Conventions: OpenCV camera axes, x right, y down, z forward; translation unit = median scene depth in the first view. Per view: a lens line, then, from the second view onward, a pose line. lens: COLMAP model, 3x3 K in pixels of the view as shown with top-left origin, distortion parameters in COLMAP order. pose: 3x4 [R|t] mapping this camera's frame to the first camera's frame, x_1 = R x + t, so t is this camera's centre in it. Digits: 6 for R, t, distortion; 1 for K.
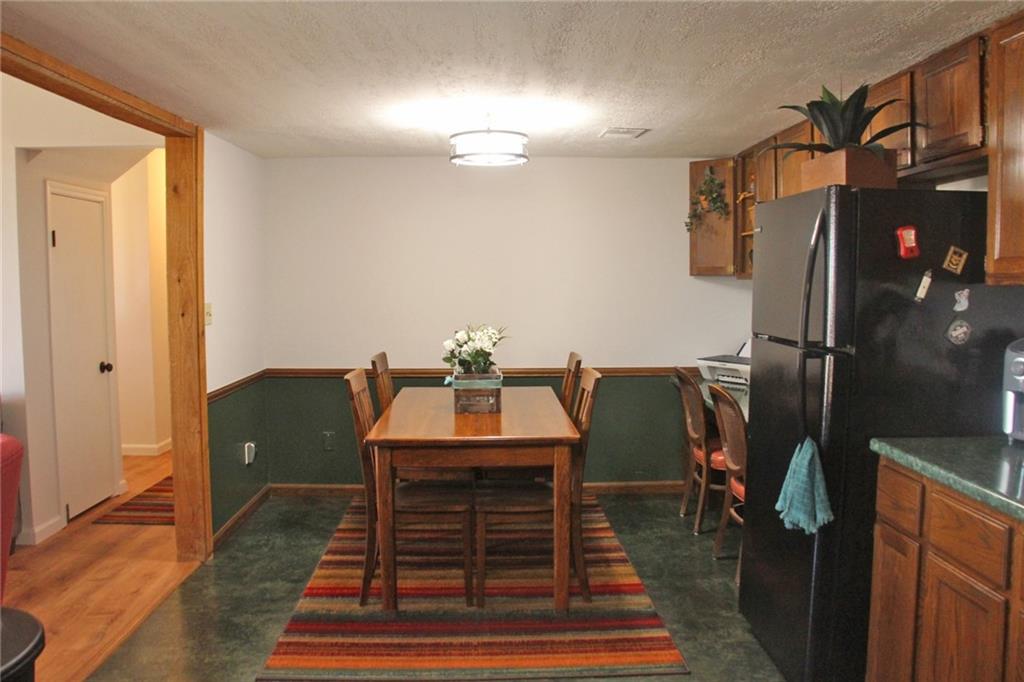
lens RADIAL K [[875.6, 0, 511.6], [0, 875.6, 329.2], [0, 0, 1]] dist [-0.180483, 0.146118]
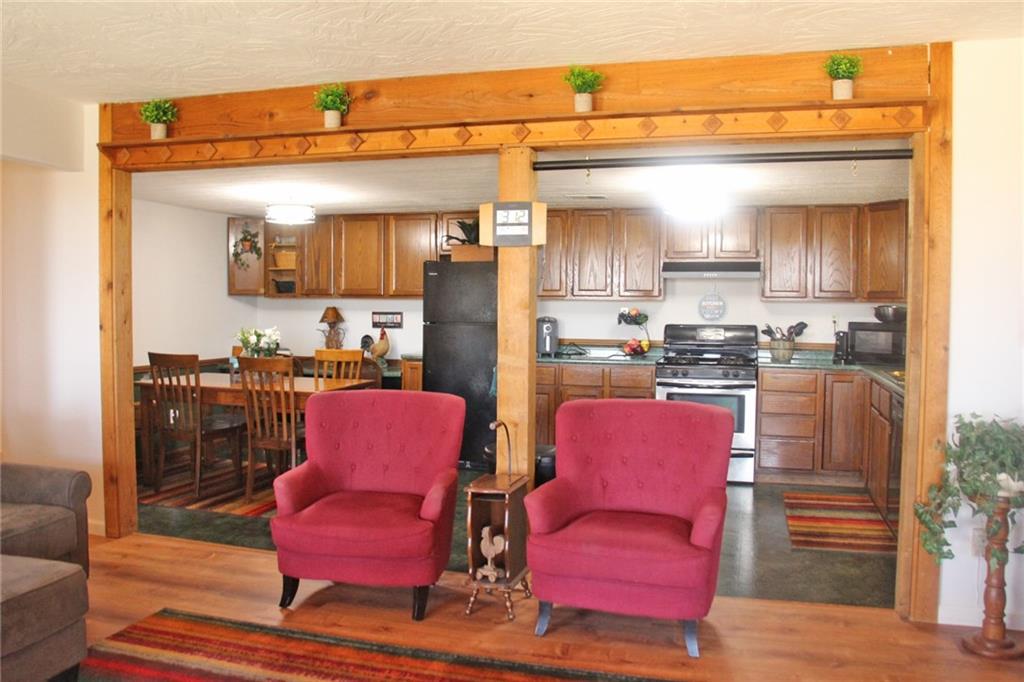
lens RADIAL K [[875.6, 0, 511.6], [0, 875.6, 329.2], [0, 0, 1]] dist [-0.180483, 0.146118]
pose [[0.313105, -0.026727, 0.949342, -1.439533], [0.063876, 0.997933, 0.007027, 0.021948], [-0.947568, 0.058440, 0.314165, 0.140629]]
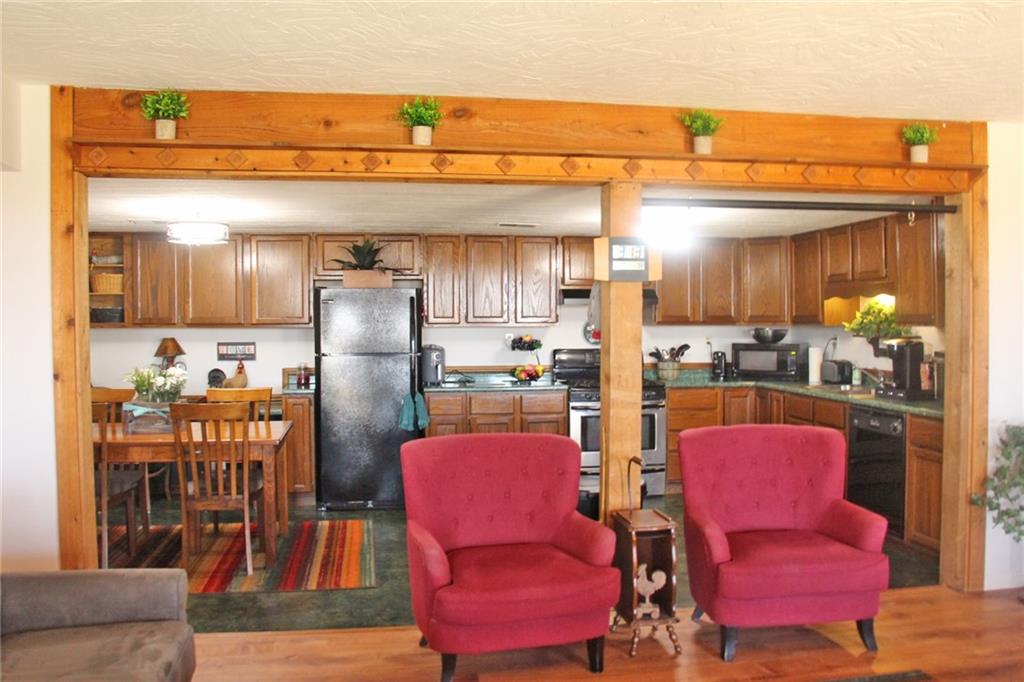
lens RADIAL K [[875.6, 0, 511.6], [0, 875.6, 329.2], [0, 0, 1]] dist [-0.180483, 0.146118]
pose [[-0.136926, -0.011803, 0.990511, -1.457725], [0.079647, 0.996560, 0.022885, -0.046012], [-0.987374, 0.082025, -0.135515, 0.731924]]
